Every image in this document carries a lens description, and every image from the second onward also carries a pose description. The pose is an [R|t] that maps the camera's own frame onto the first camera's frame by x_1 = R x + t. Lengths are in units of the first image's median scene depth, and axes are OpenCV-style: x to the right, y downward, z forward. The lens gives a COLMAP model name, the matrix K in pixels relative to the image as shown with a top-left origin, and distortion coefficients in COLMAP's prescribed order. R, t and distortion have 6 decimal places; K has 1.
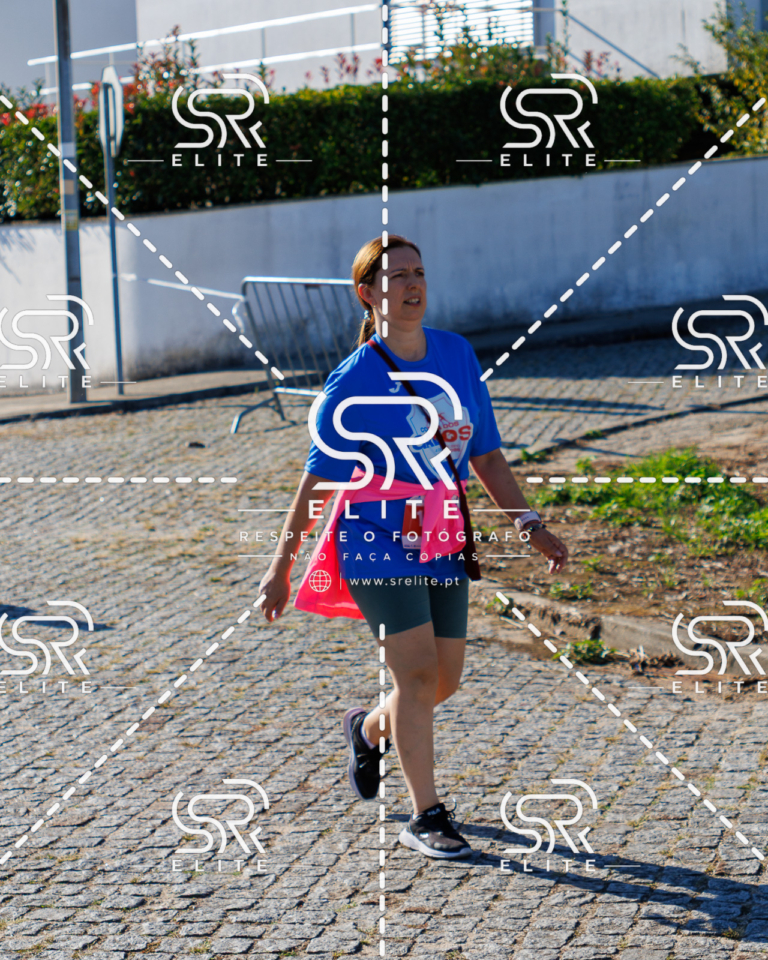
lens RADIAL K [[2433.8, 0, 408.8], [0, 2433.8, 387.5], [0, 0, 1]] dist [-0.010293, 0.000000]
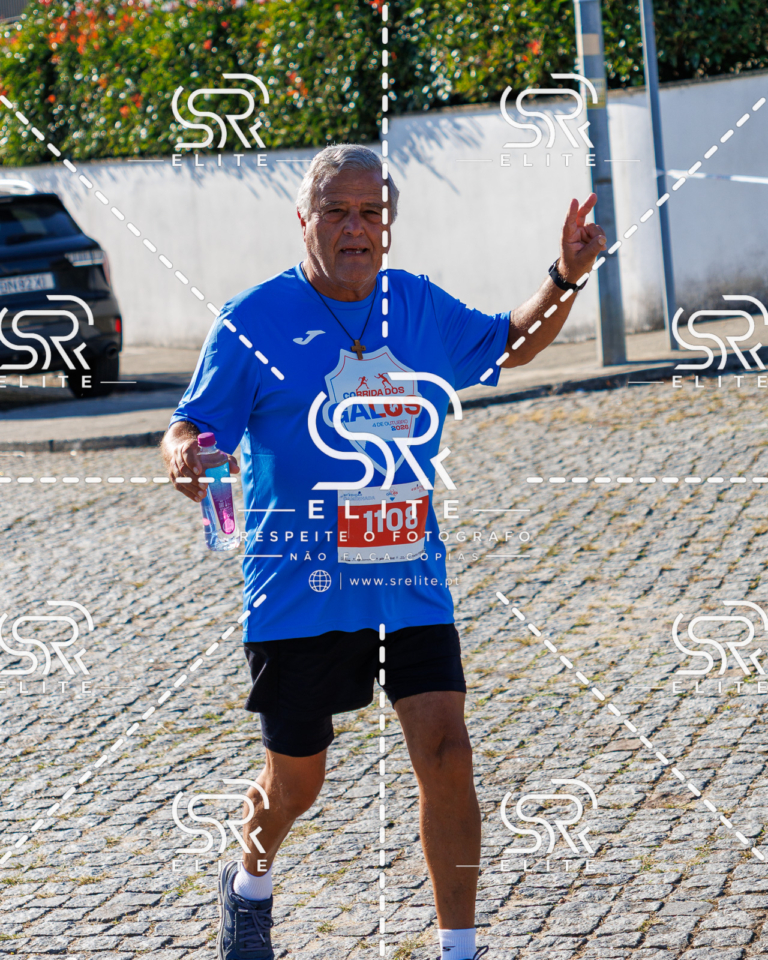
lens RADIAL K [[2764.8, 0, 339.7], [0, 2764.8, 362.3], [0, 0, 1]] dist [-0.069468, 0.000000]
pose [[0.993533, -0.036928, -0.107372, -0.110941], [0.038766, 0.999135, 0.015077, -0.007589], [0.106723, -0.019142, 0.994105, 0.199262]]
